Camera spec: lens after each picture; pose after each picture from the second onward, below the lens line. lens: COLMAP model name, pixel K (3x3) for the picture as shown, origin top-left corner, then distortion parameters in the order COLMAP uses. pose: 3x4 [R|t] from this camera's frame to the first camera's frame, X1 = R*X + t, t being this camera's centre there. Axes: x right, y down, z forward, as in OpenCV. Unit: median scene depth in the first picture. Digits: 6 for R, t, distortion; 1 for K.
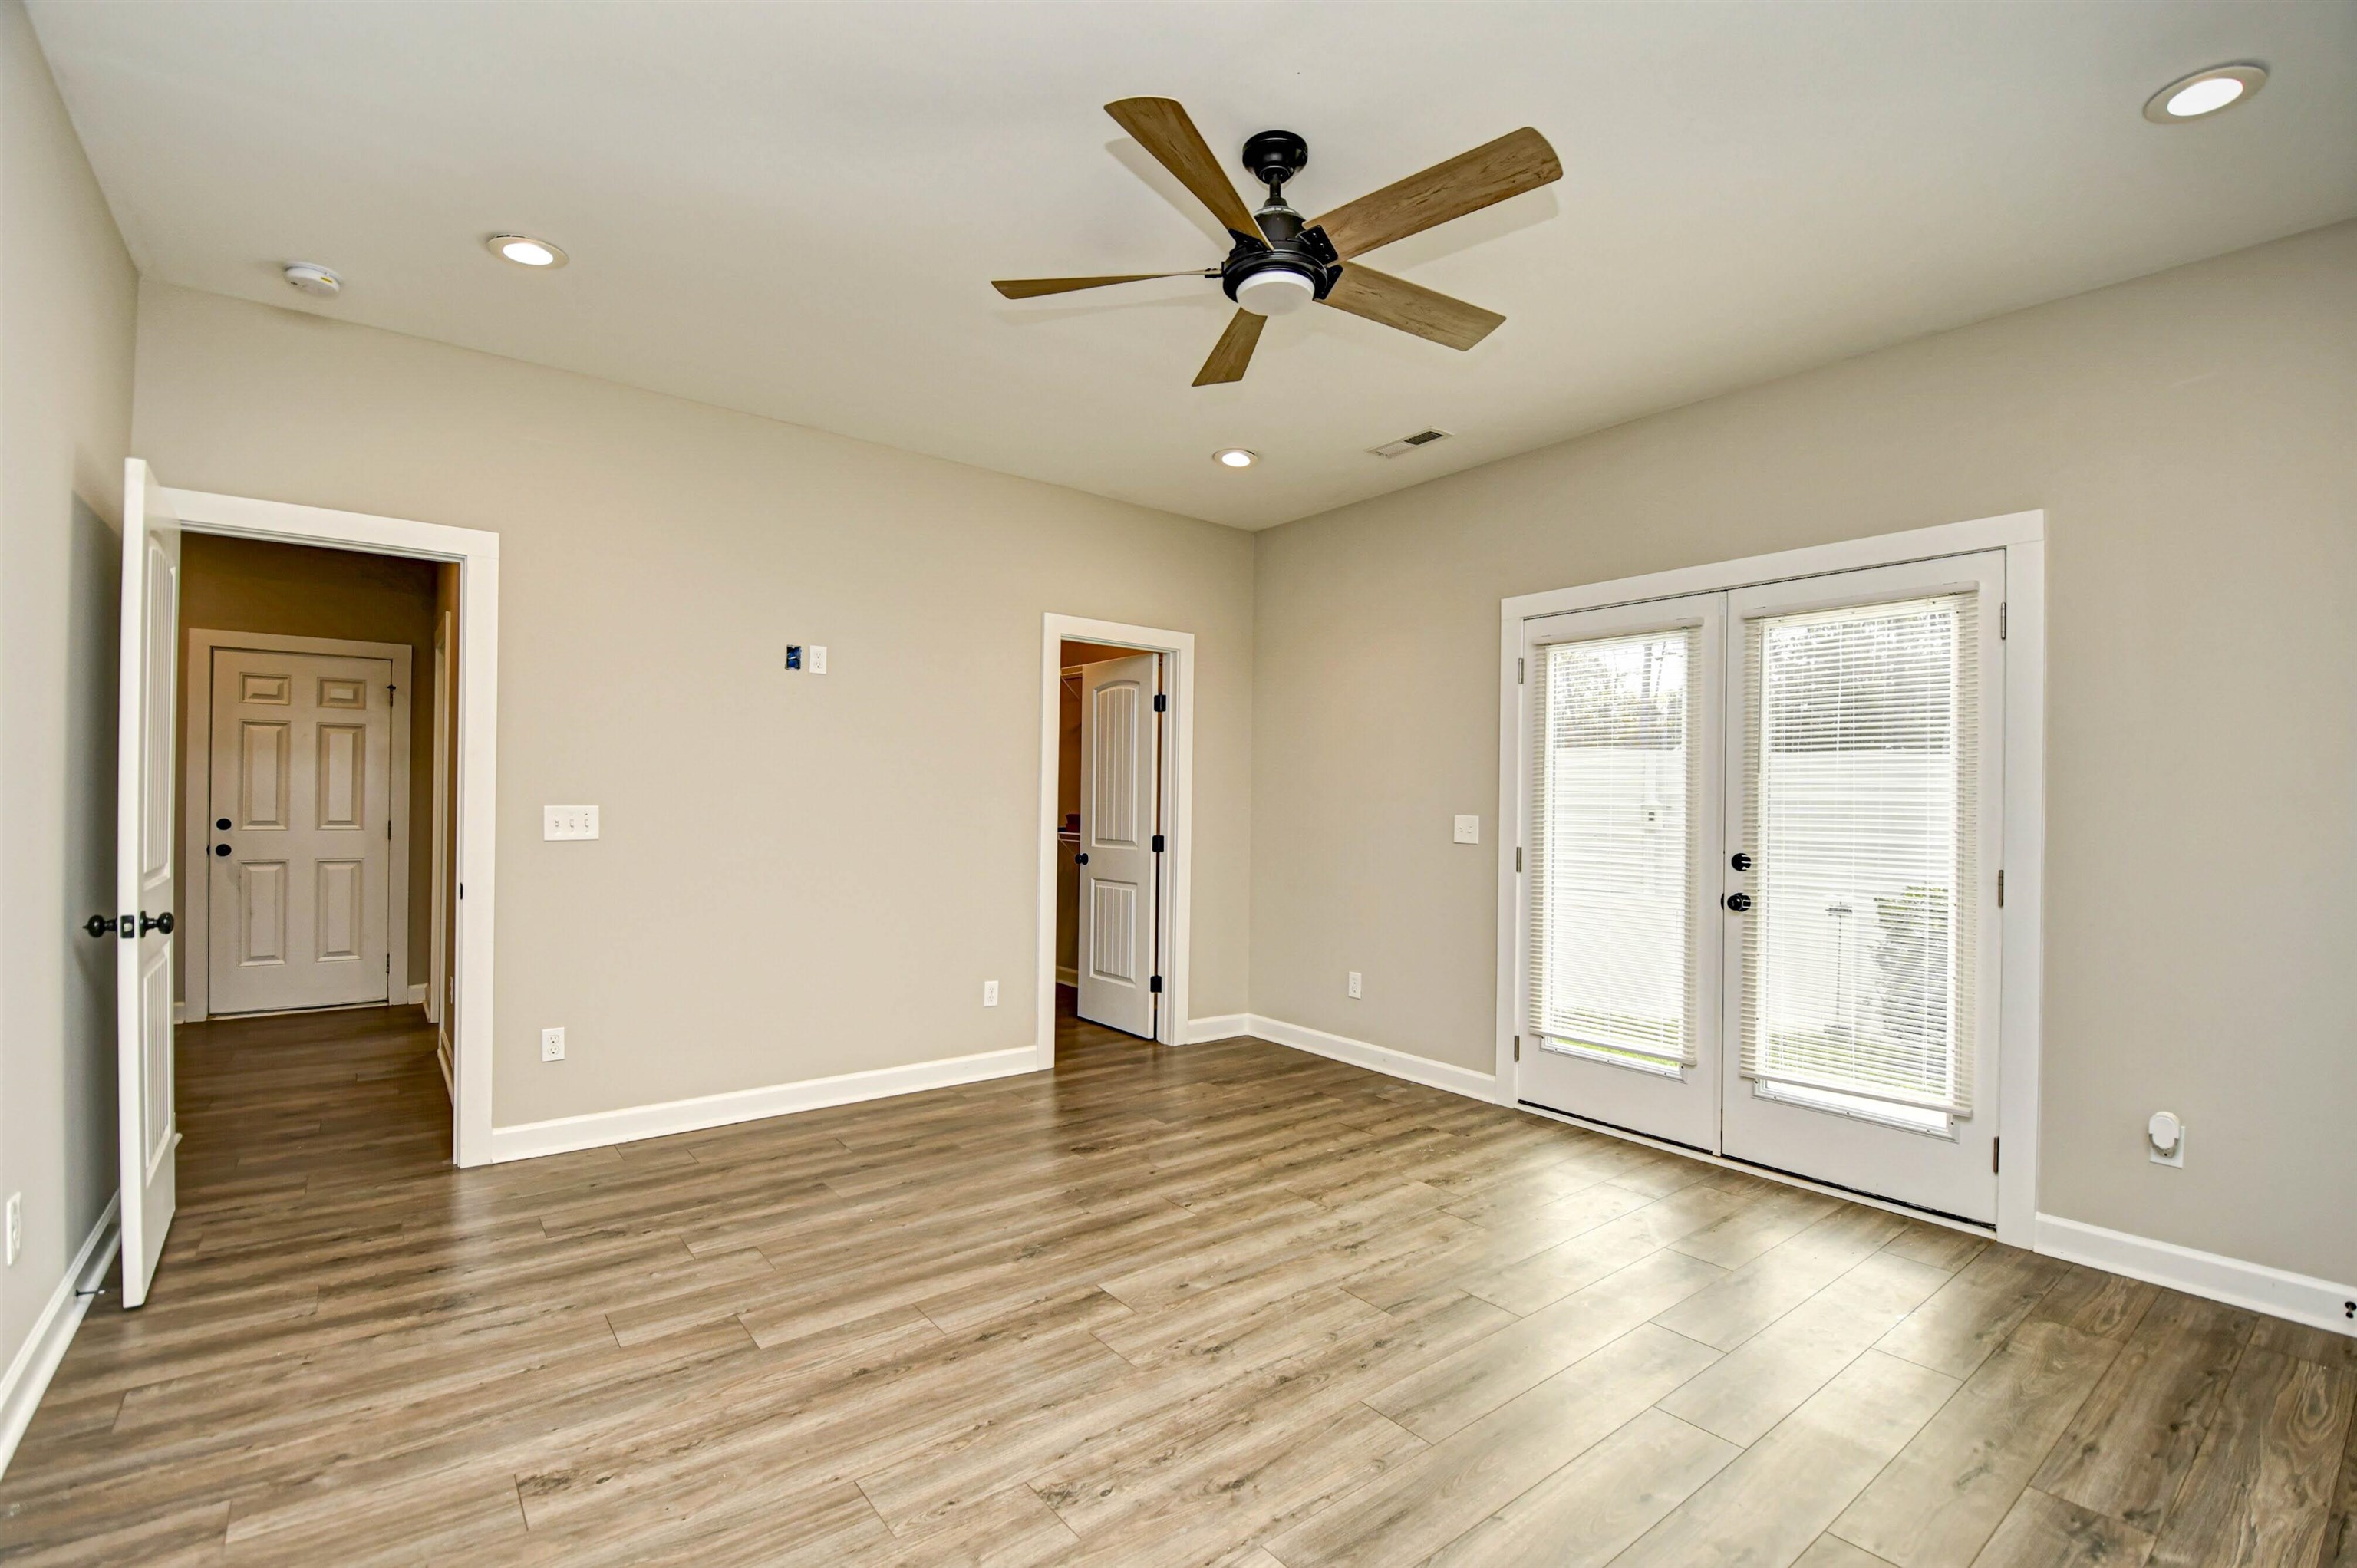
lens RADIAL K [[1031.1, 0, 1183.7], [0, 1031.1, 803.7], [0, 0, 1]] dist [0.026454, -0.027615]
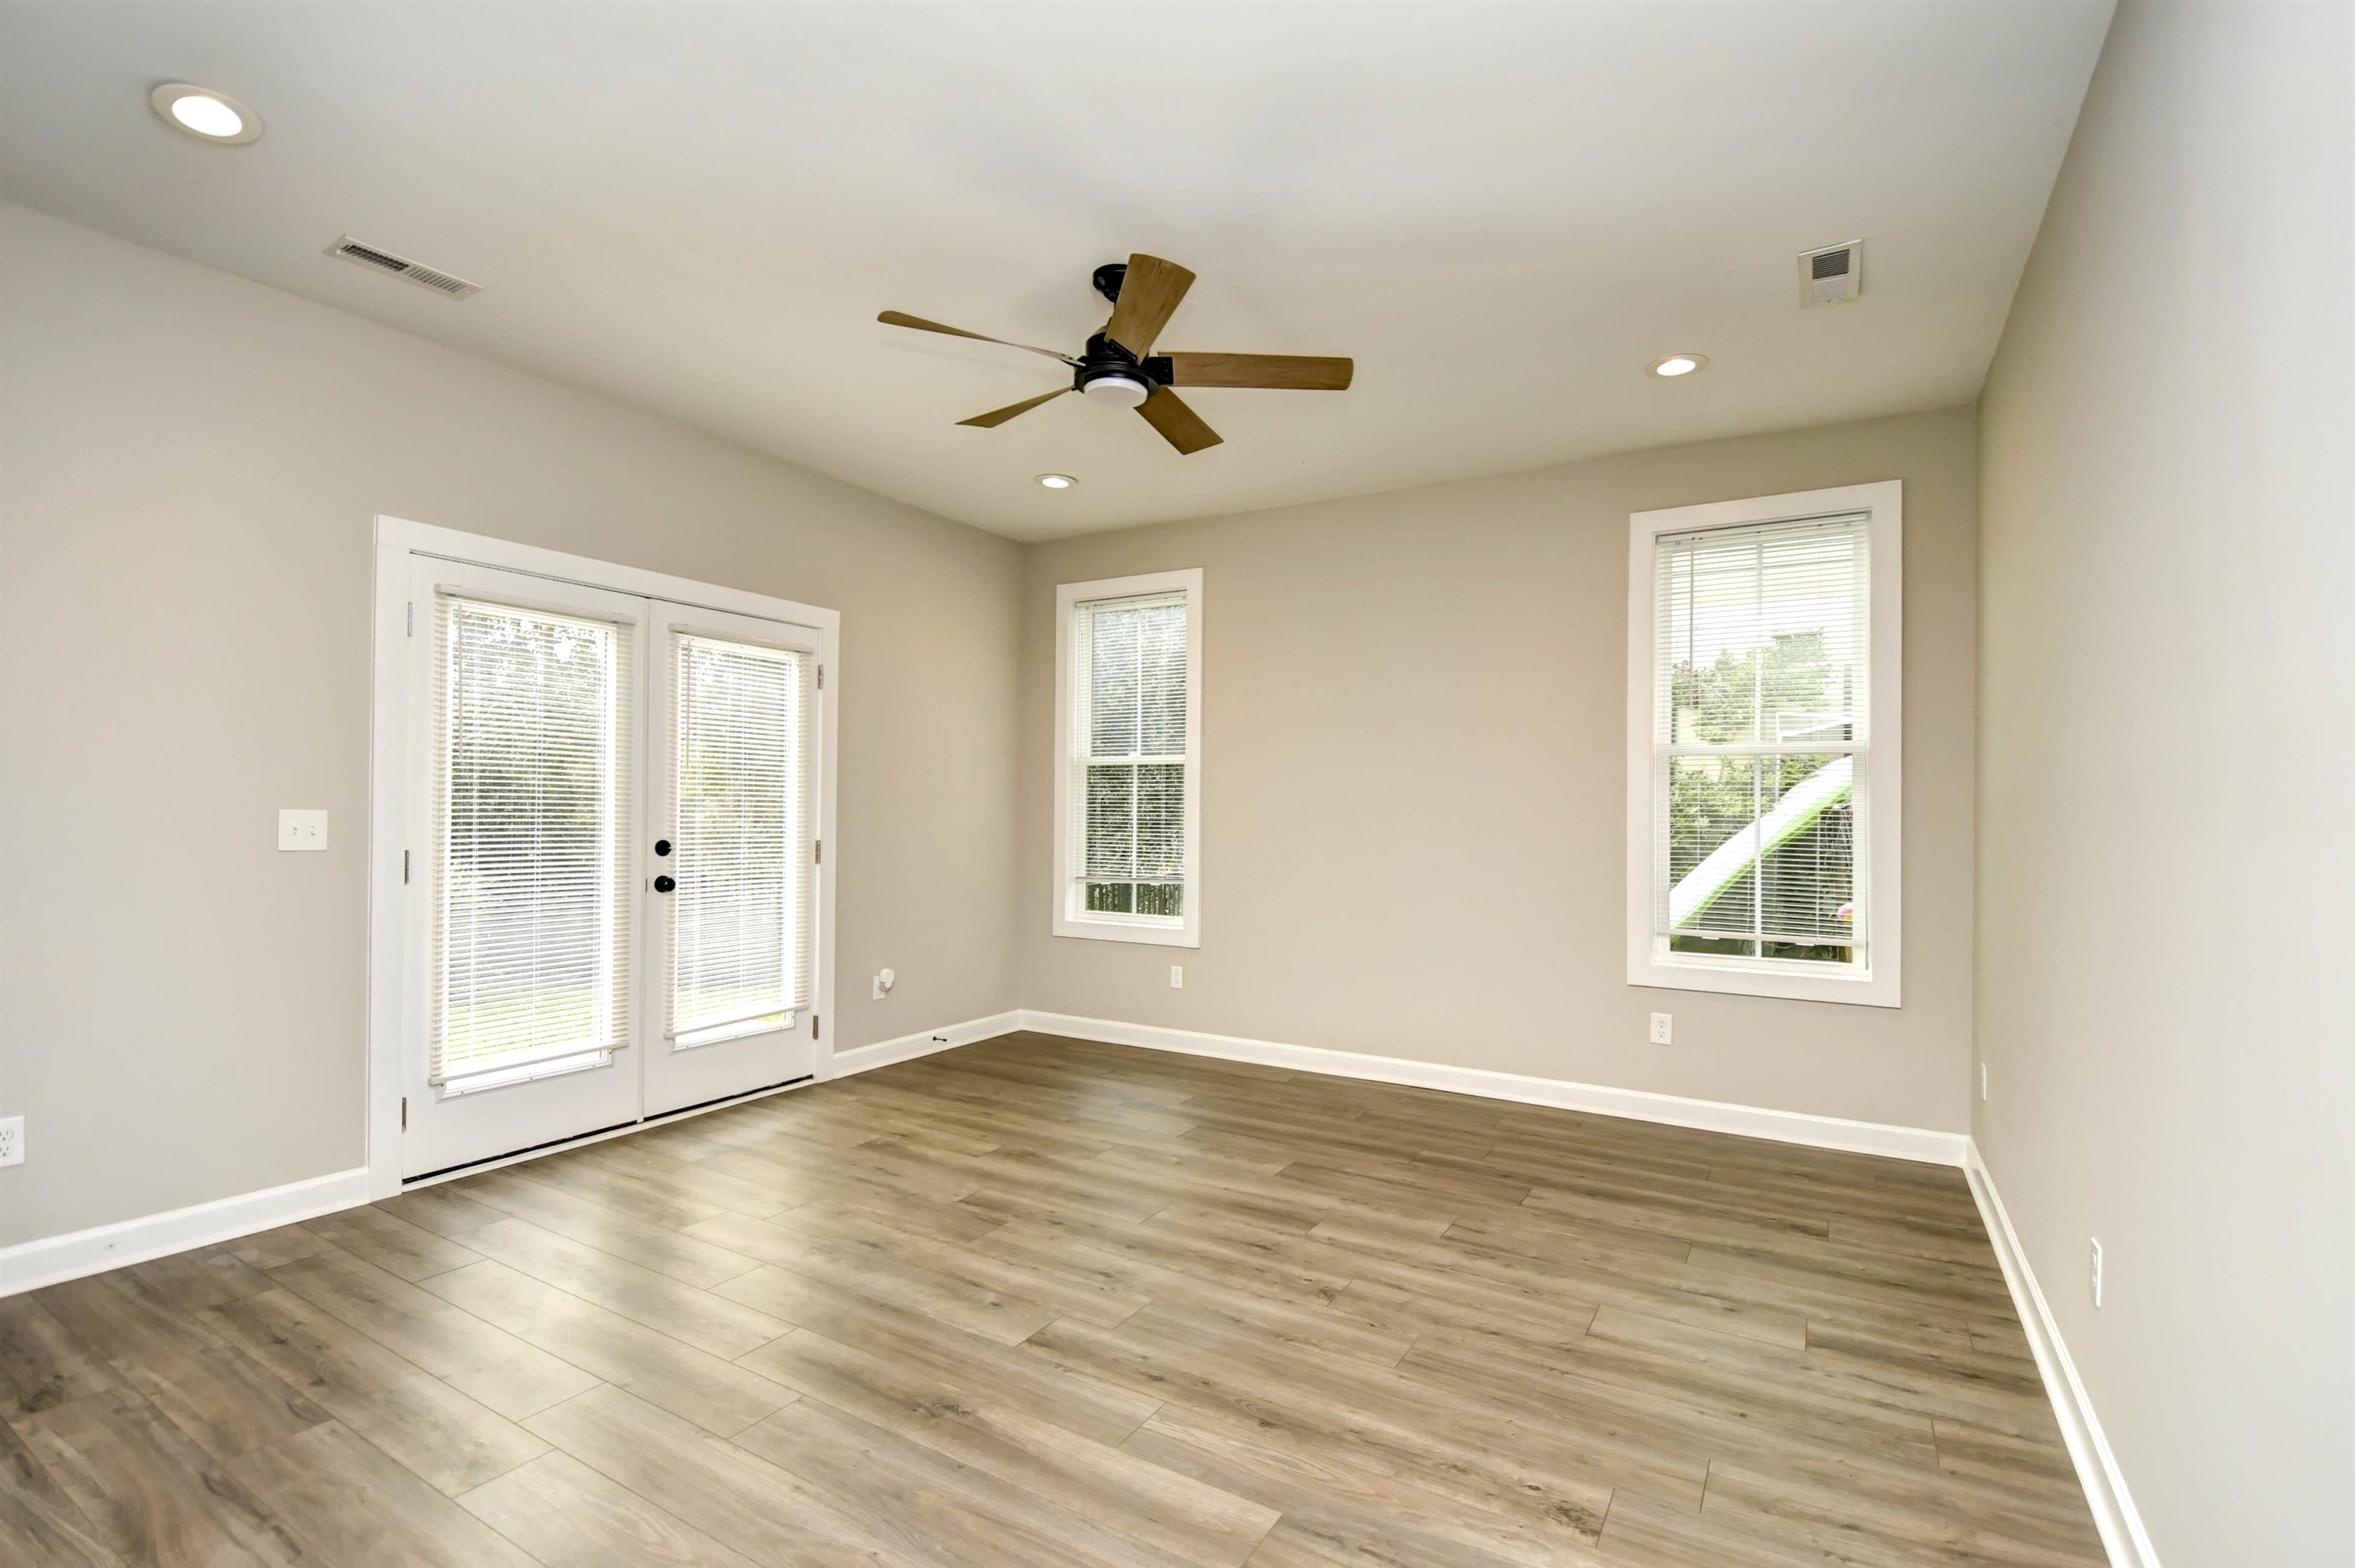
lens RADIAL K [[1052.7, 0, 1183.7], [0, 1052.7, 818.3], [0, 0, 1]] dist [0.030206, -0.030474]
pose [[-0.350359, -0.026840, 0.936231, -0.833459], [-0.016306, 0.999613, 0.022555, -0.012521], [-0.936474, -0.007364, -0.350661, 1.009700]]
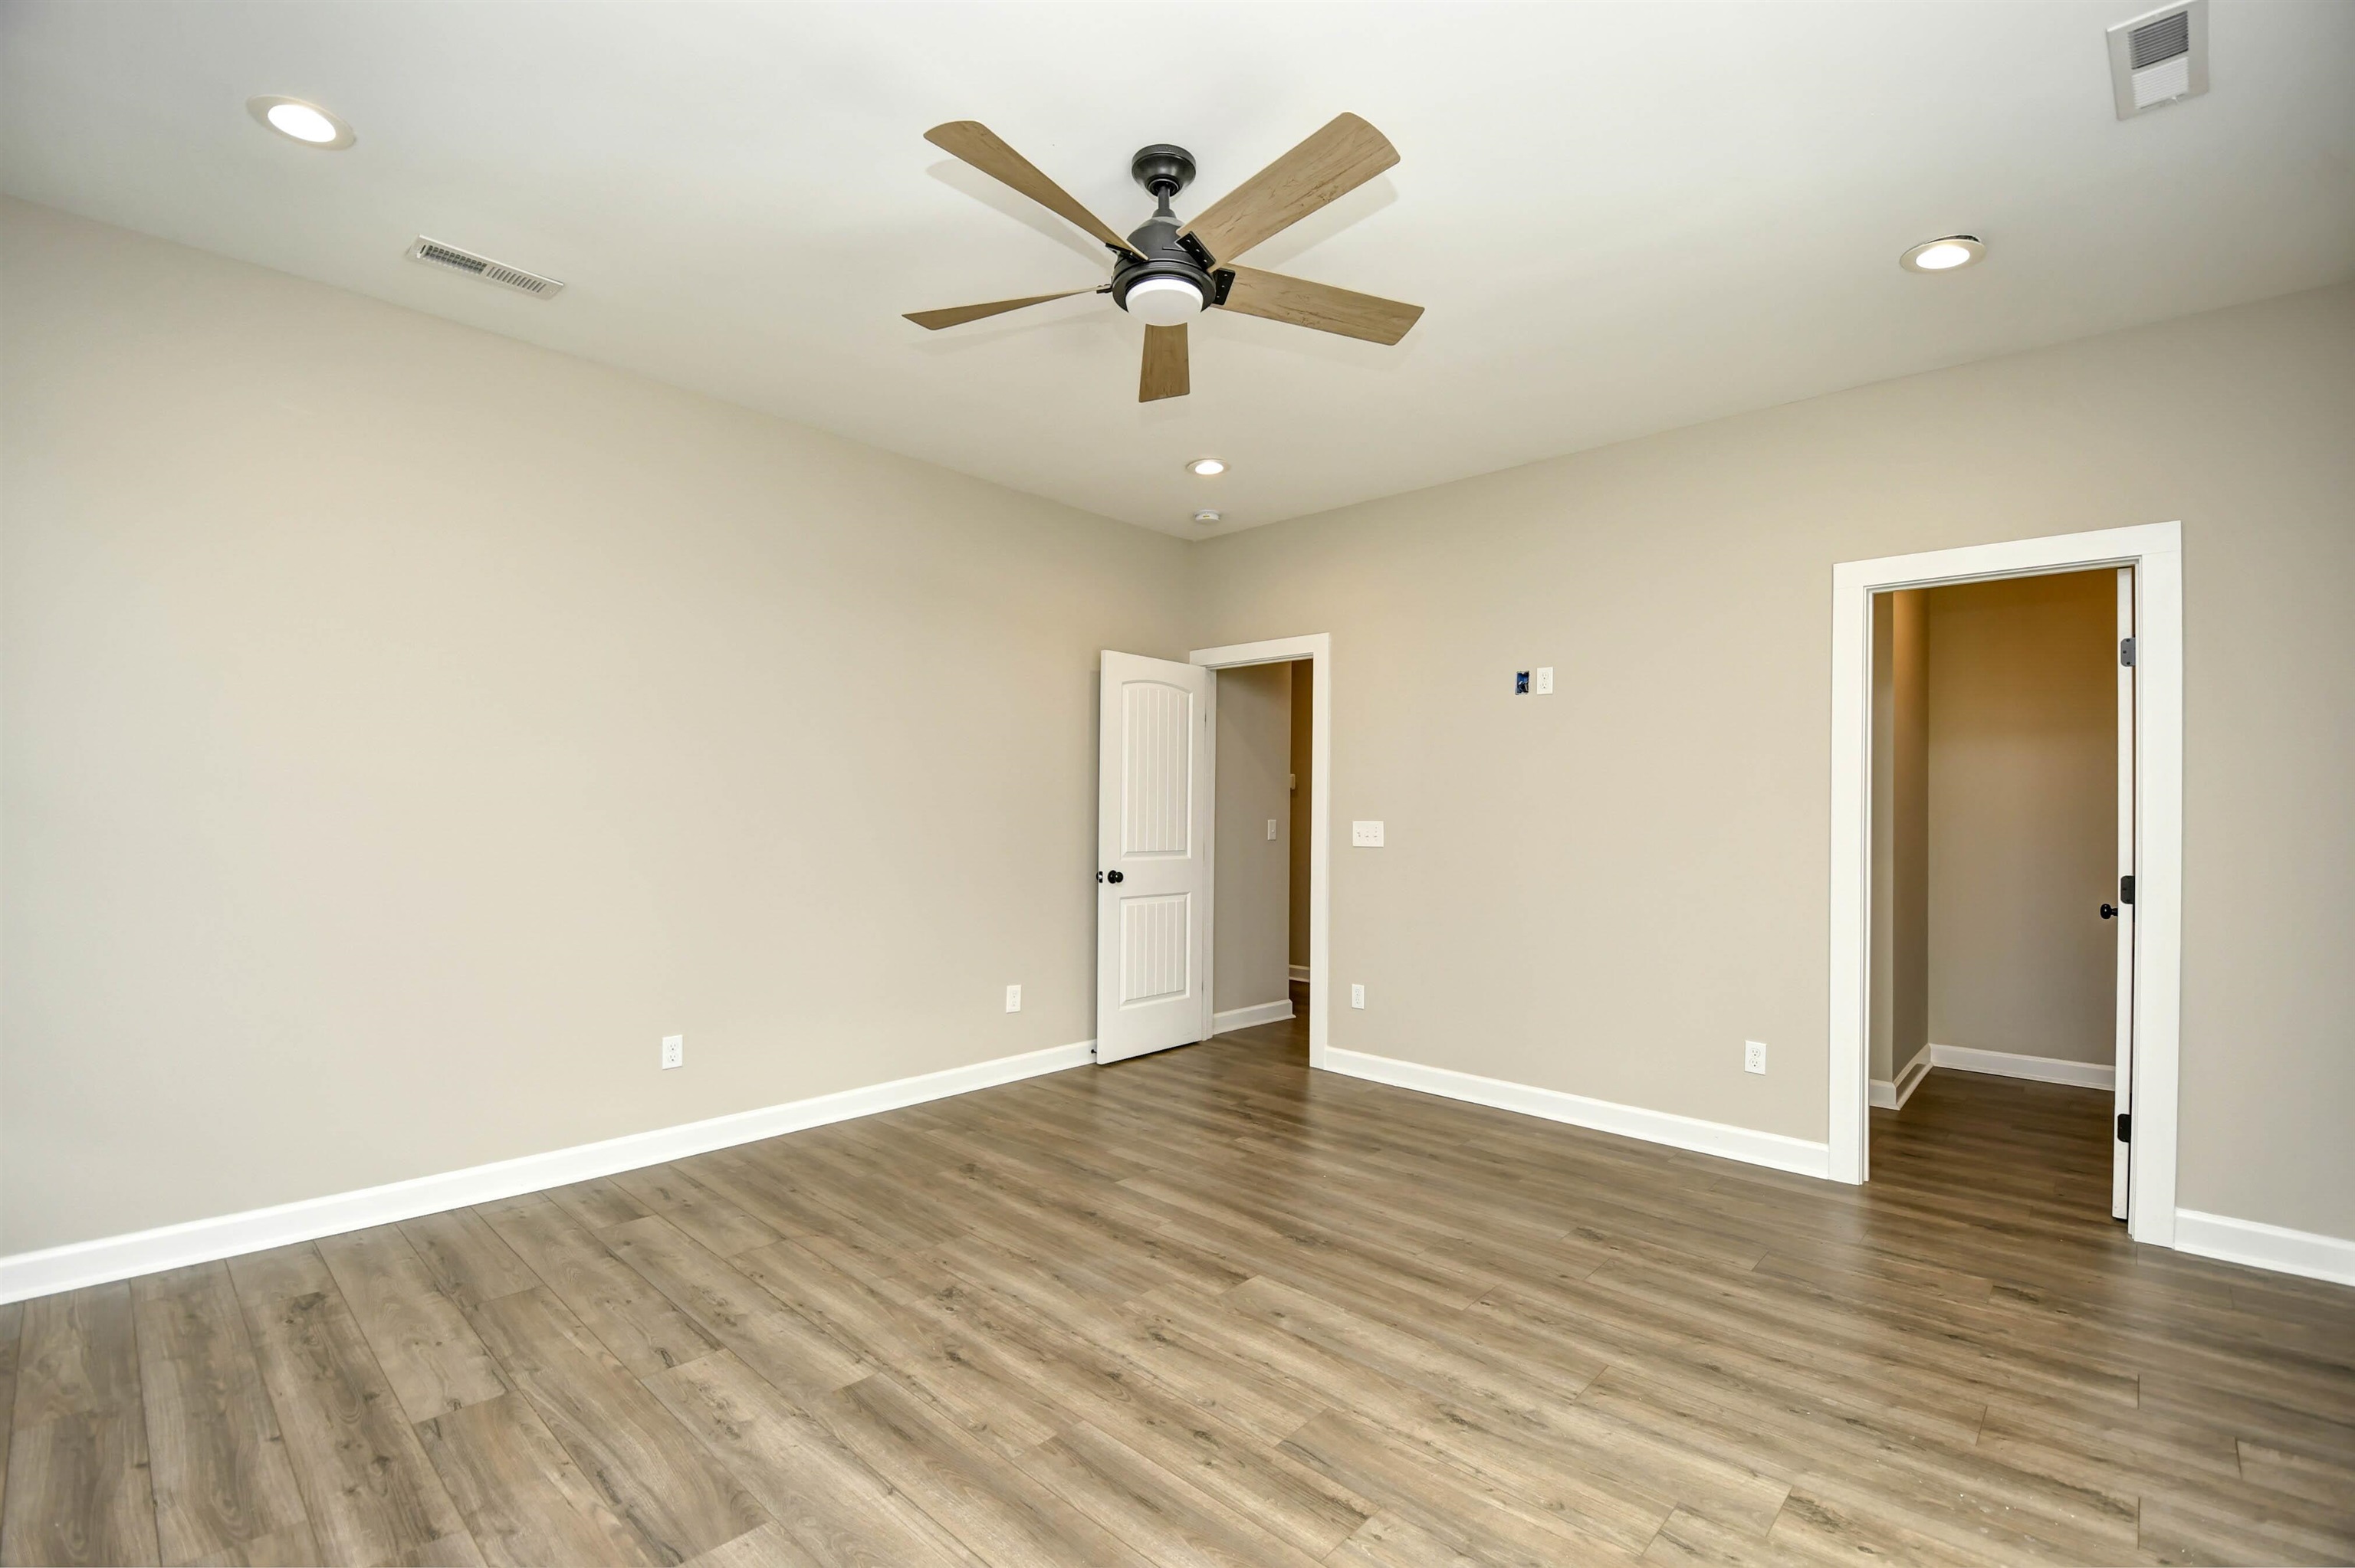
lens RADIAL K [[1031.2, 0, 1199.5], [0, 1031.2, 805.7], [0, 0, 1]] dist [0.019358, -0.025321]
pose [[0.162126, -0.018786, -0.986591, 0.801103], [-0.009130, 0.999747, -0.020537, 0.012925], [0.986728, 0.012337, 0.161913, 0.652460]]
